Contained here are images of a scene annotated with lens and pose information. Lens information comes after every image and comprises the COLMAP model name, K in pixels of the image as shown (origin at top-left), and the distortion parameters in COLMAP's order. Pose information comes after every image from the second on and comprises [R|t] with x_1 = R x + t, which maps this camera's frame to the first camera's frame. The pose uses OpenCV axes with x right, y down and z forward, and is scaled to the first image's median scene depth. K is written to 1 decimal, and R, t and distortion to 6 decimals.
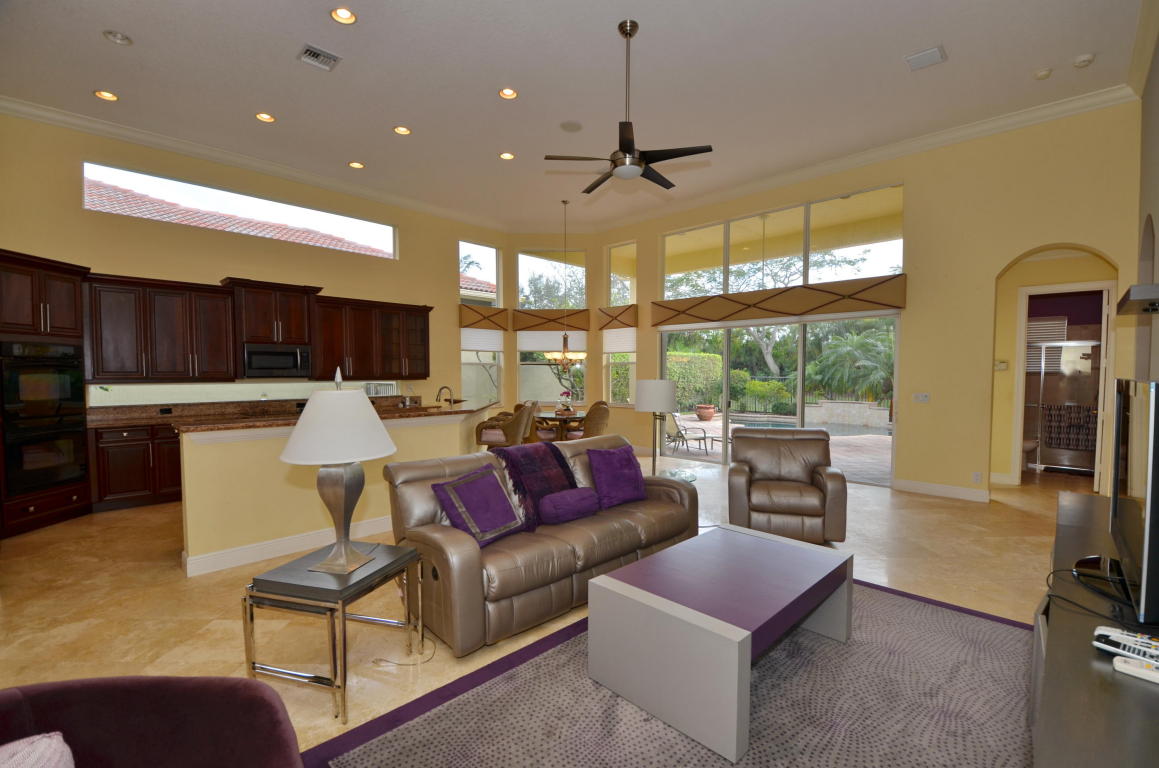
lens RADIAL K [[506.3, 0, 579.5], [0, 506.3, 384.0], [0, 0, 1]] dist [0.001360, -0.000248]
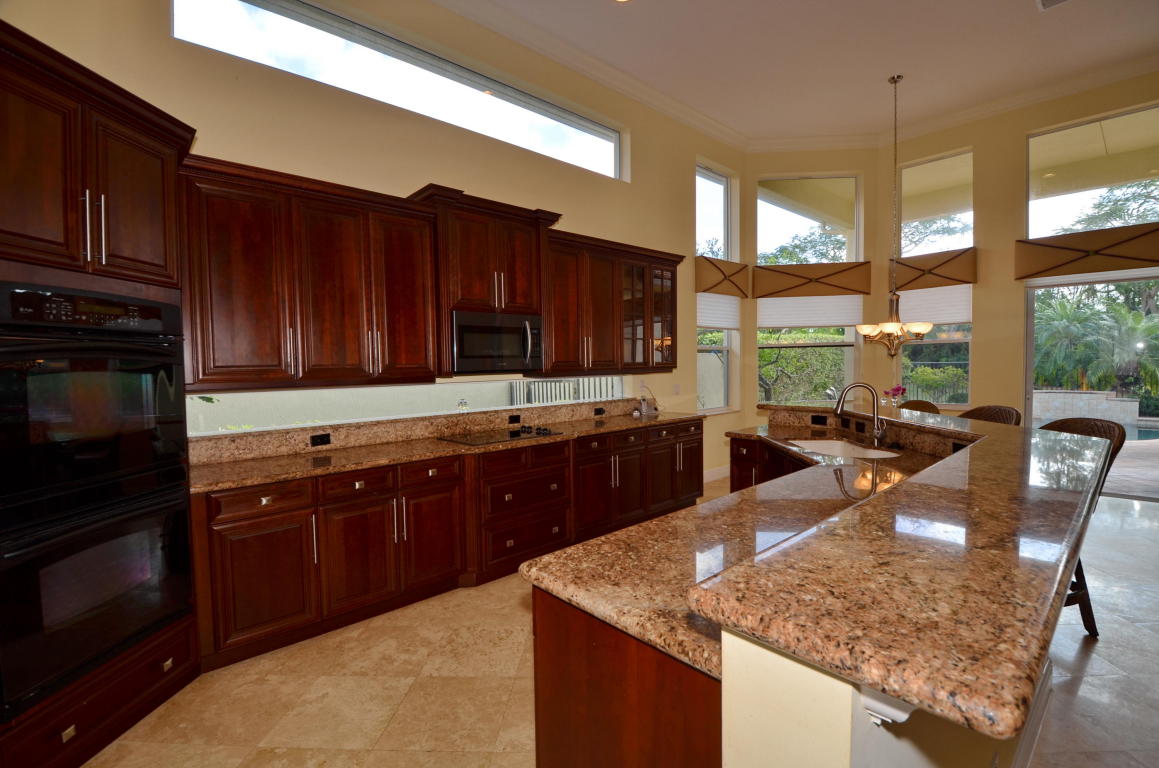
lens RADIAL K [[499.5, 0, 573.1], [0, 499.5, 363.5], [0, 0, 1]] dist [0.019465, -0.000206]
pose [[0.997150, -0.012459, -0.074409, -0.468637], [0.011597, 0.999861, -0.012008, -0.015985], [0.074548, 0.011111, 0.997155, 0.451124]]
